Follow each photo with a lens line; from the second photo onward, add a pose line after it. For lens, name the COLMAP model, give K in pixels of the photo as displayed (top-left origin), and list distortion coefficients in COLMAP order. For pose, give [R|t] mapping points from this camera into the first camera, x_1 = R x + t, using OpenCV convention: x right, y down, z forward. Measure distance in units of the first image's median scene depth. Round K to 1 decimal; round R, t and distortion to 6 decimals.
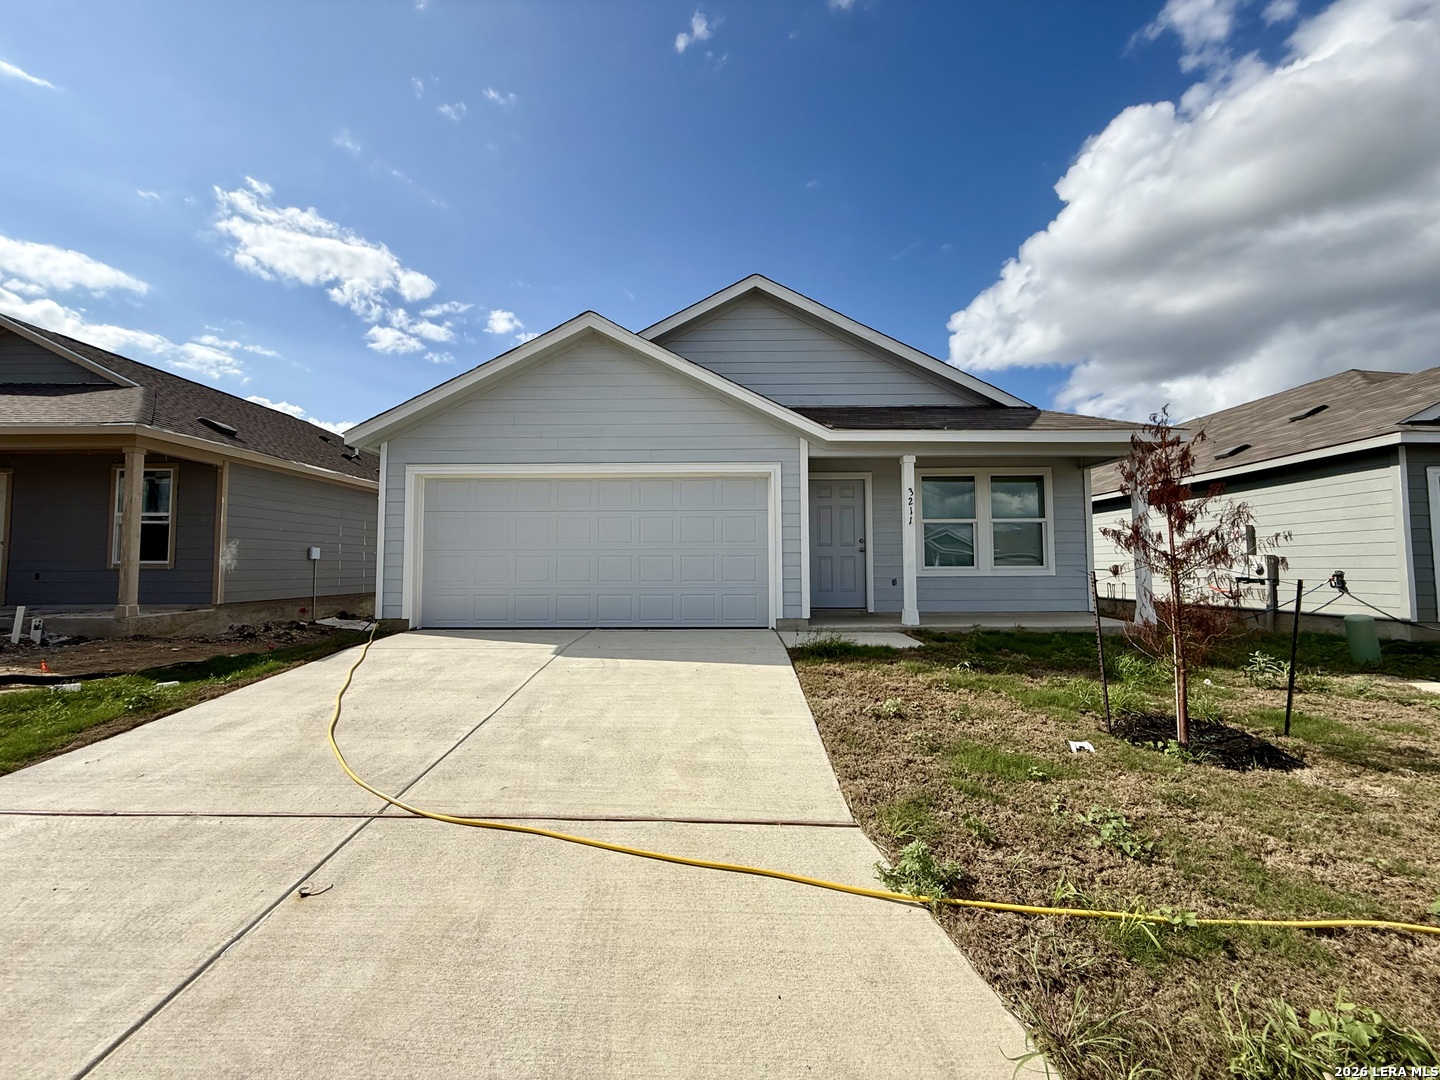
lens RADIAL K [[573.1, 0, 715.4], [0, 573.1, 538.1], [0, 0, 1]] dist [0.000359, 0.000024]
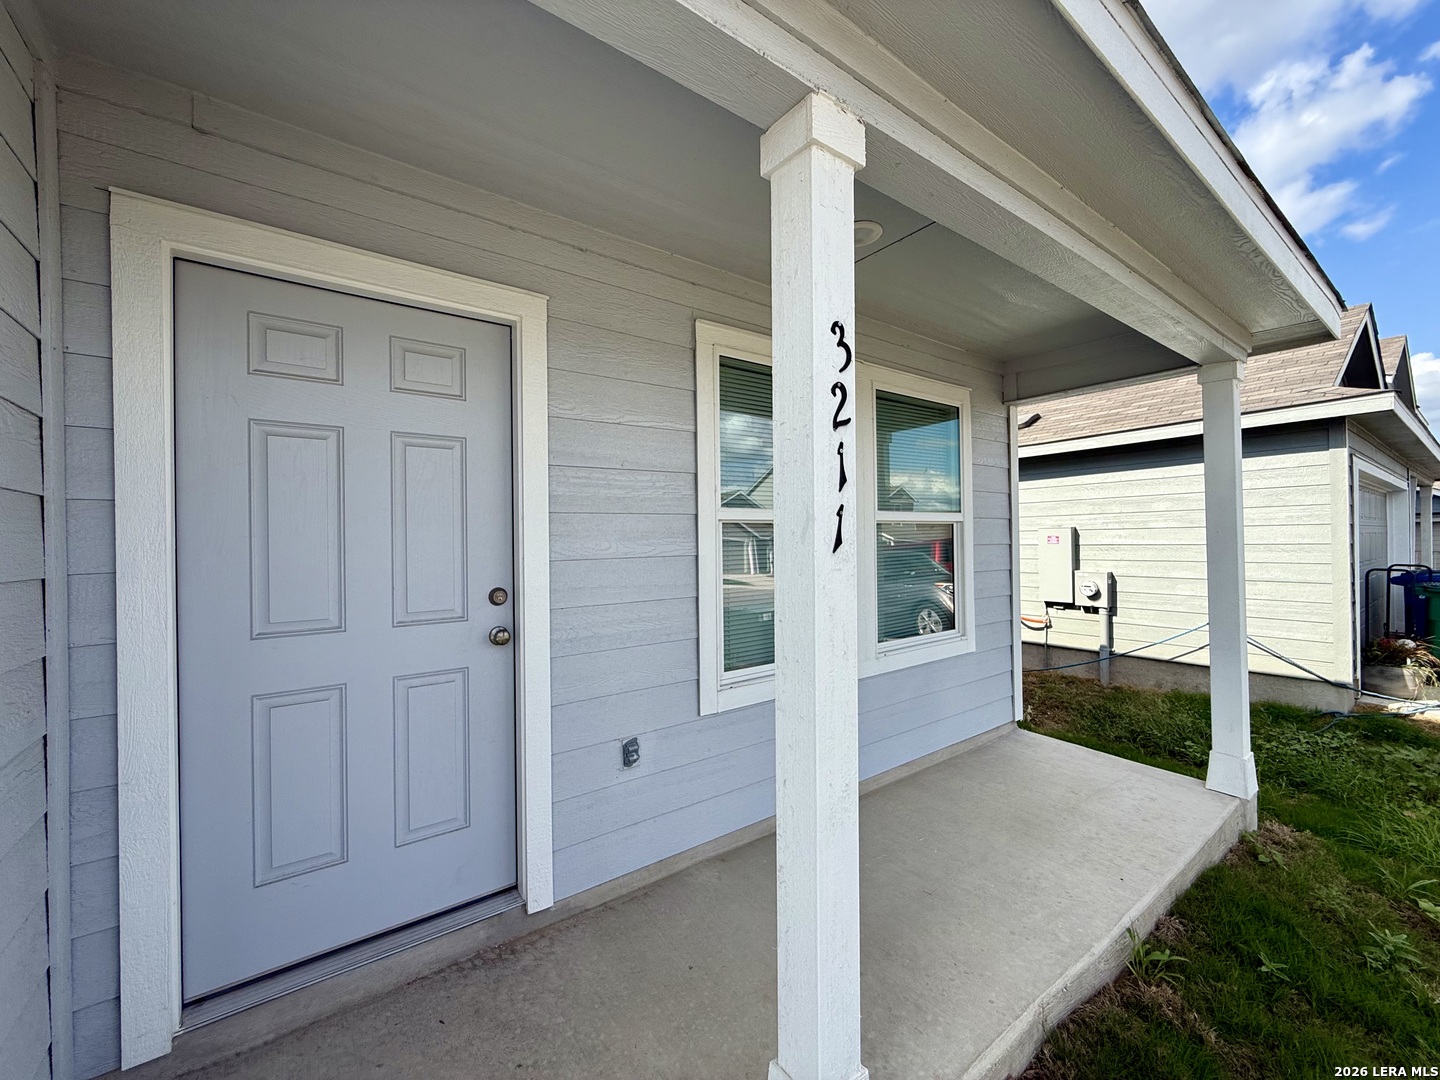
lens RADIAL K [[573.1, 0, 715.4], [0, 573.1, 538.1], [0, 0, 1]] dist [0.000359, 0.000024]
pose [[0.797292, -0.006297, 0.603561, 0.188685], [-0.020842, 0.999062, 0.037955, -0.028730], [-0.603234, -0.042841, 0.796413, 0.775659]]
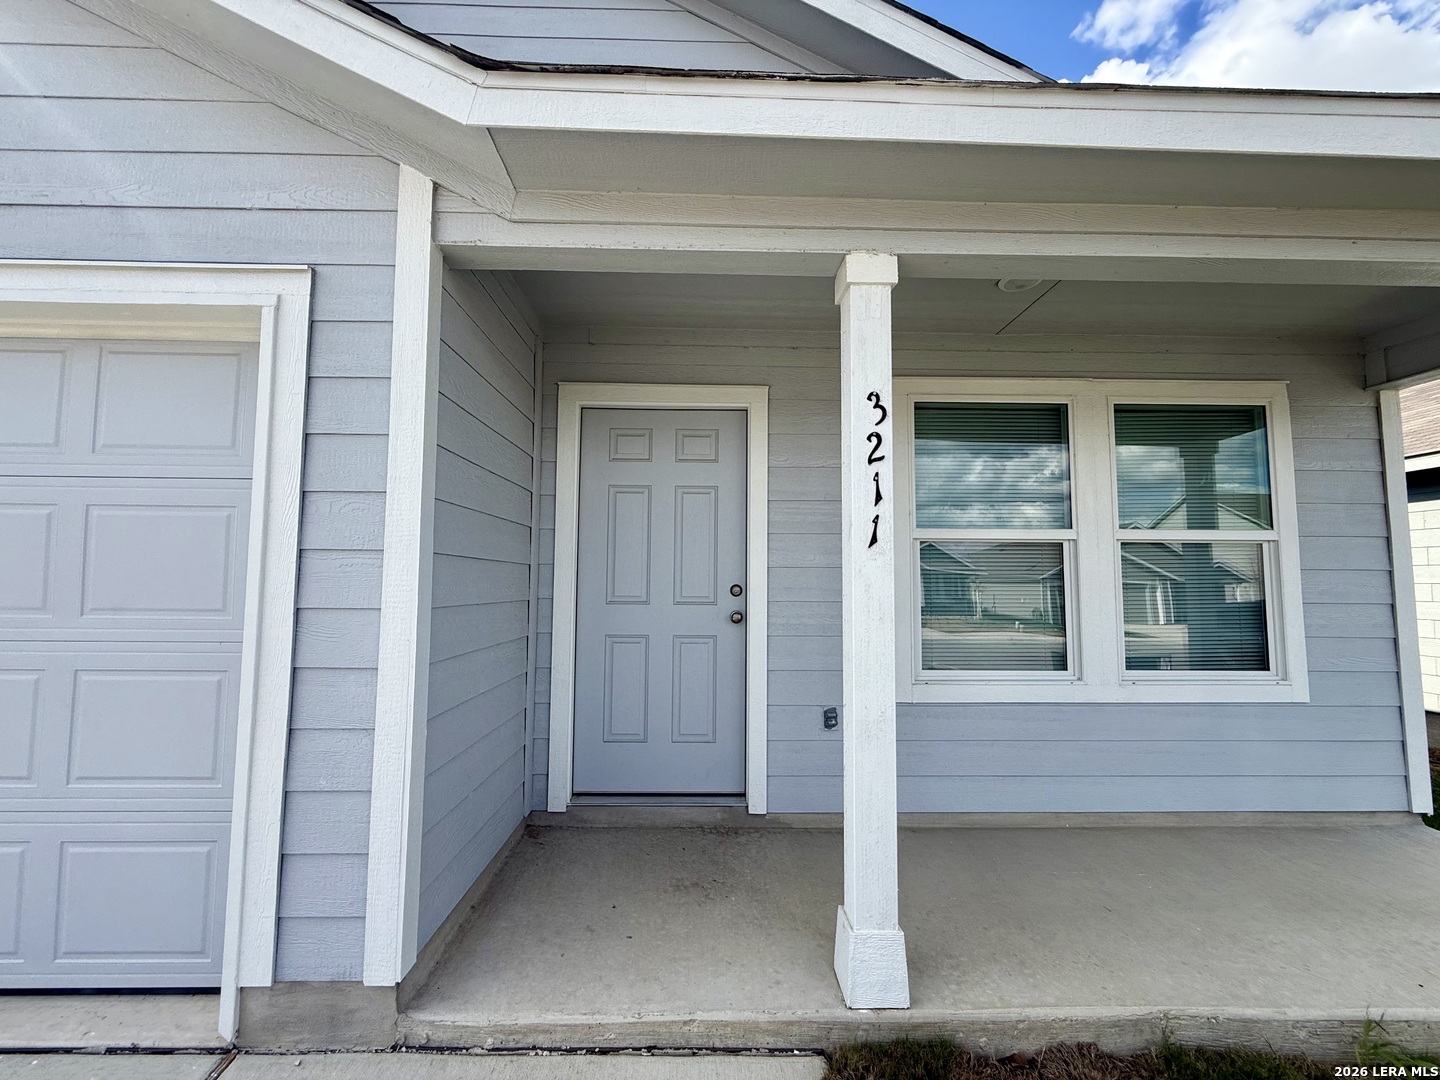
lens RADIAL K [[573.1, 0, 715.4], [0, 573.1, 538.1], [0, 0, 1]] dist [0.000359, 0.000024]
pose [[0.999237, 0.013310, 0.036706, 0.232412], [-0.012638, 0.999749, -0.018478, -0.019571], [-0.036942, 0.018000, 0.999155, 0.668850]]
